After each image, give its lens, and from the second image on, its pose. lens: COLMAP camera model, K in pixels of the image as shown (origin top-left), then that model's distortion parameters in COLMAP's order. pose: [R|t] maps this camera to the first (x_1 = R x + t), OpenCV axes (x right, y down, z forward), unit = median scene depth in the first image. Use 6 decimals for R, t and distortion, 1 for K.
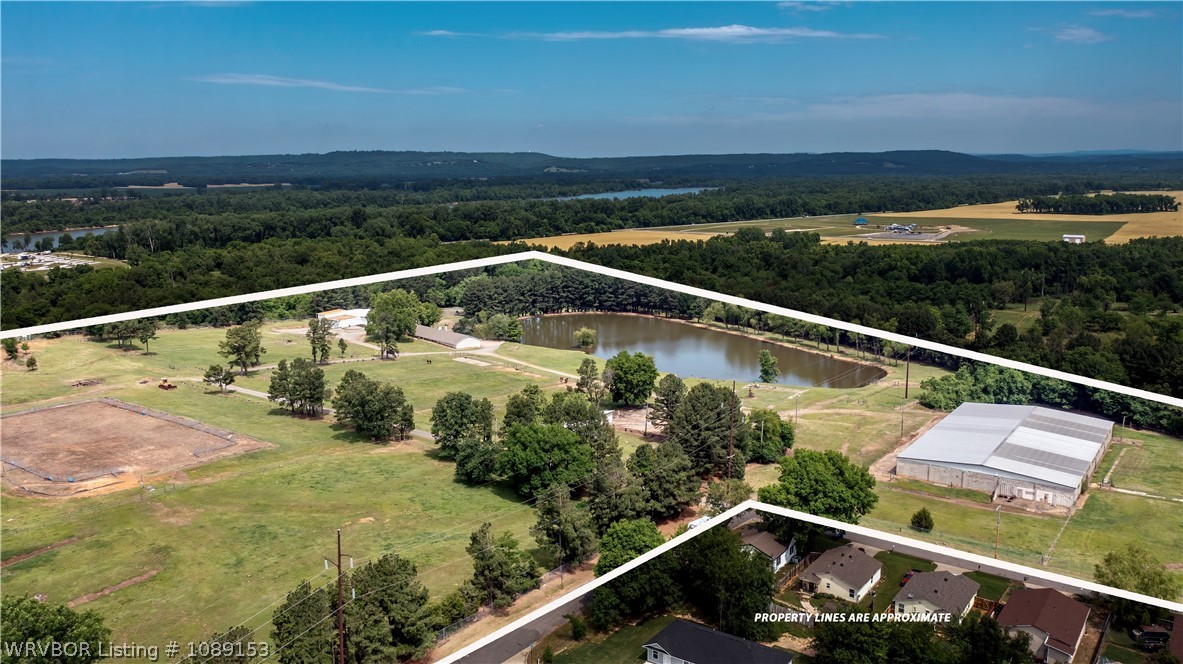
lens RADIAL K [[936.4, 0, 589.7], [0, 936.4, 336.5], [0, 0, 1]] dist [-0.021594, -0.007060]
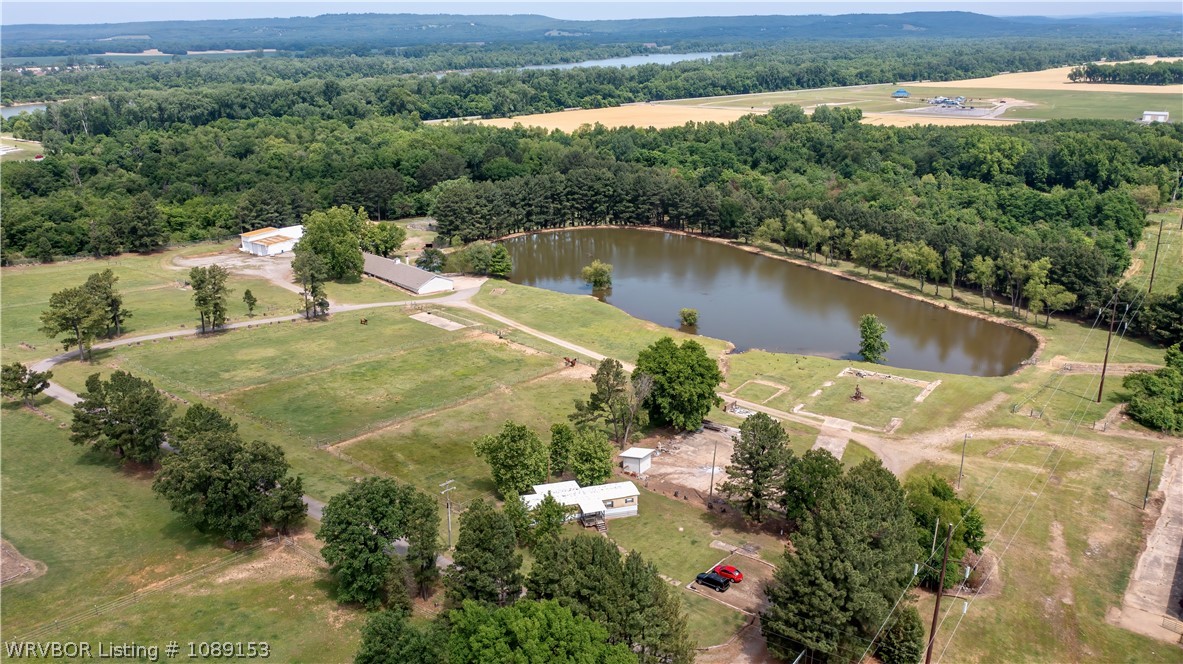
lens RADIAL K [[936.4, 0, 595.0], [0, 936.4, 326.1], [0, 0, 1]] dist [-0.021594, -0.007060]
pose [[0.999993, -0.003334, 0.001903, -0.004624], [0.003065, 0.991854, 0.127346, -0.027763], [-0.002312, -0.127340, 0.991856, 0.147779]]
